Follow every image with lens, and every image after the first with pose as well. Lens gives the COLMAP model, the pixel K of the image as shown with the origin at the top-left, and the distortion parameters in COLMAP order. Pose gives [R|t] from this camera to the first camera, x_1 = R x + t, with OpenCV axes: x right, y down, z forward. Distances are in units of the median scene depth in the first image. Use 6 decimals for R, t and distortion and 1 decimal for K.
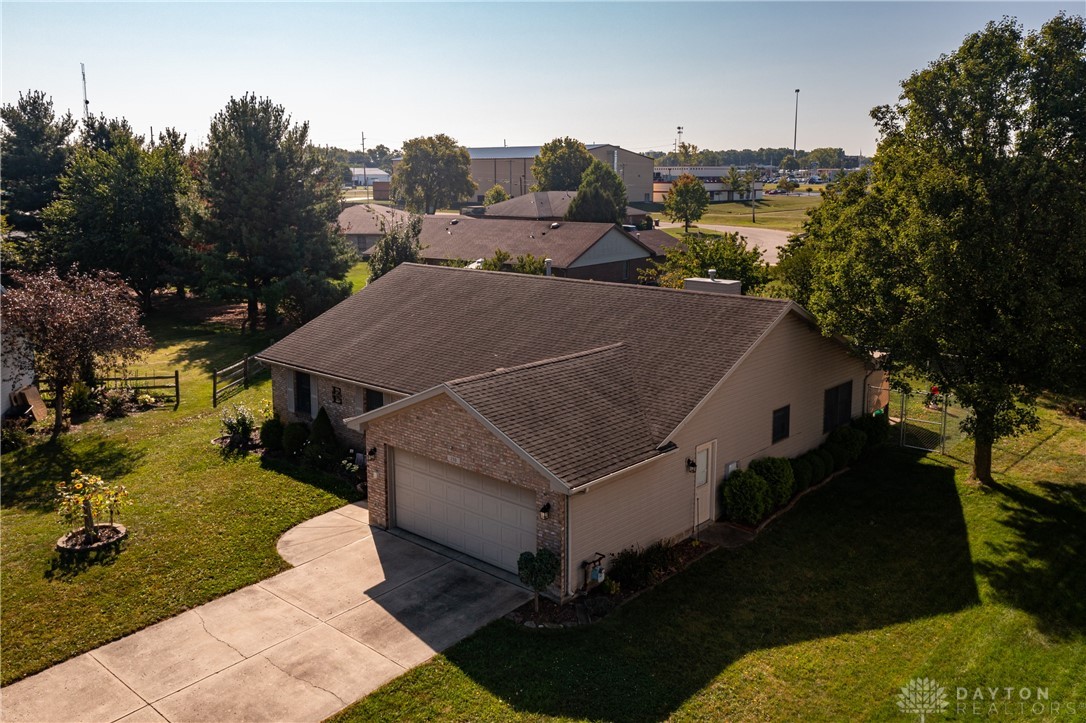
lens RADIAL K [[883.0, 0, 544.2], [0, 883.0, 359.2], [0, 0, 1]] dist [-0.001917, 0.016144]
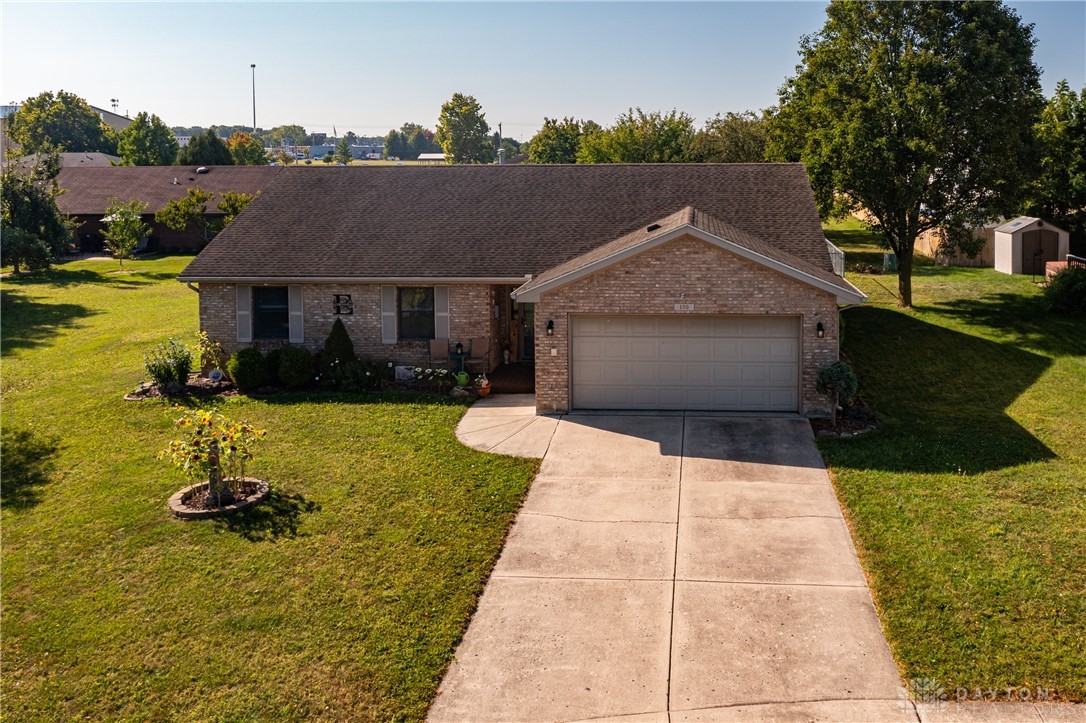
lens RADIAL K [[883.0, 0, 547.7], [0, 883.0, 366.1], [0, 0, 1]] dist [-0.001917, 0.016144]
pose [[0.791016, -0.136646, 0.596340, -0.579369], [0.127855, 0.990137, 0.057288, 0.074313], [-0.598287, 0.030930, 0.800685, 0.230533]]
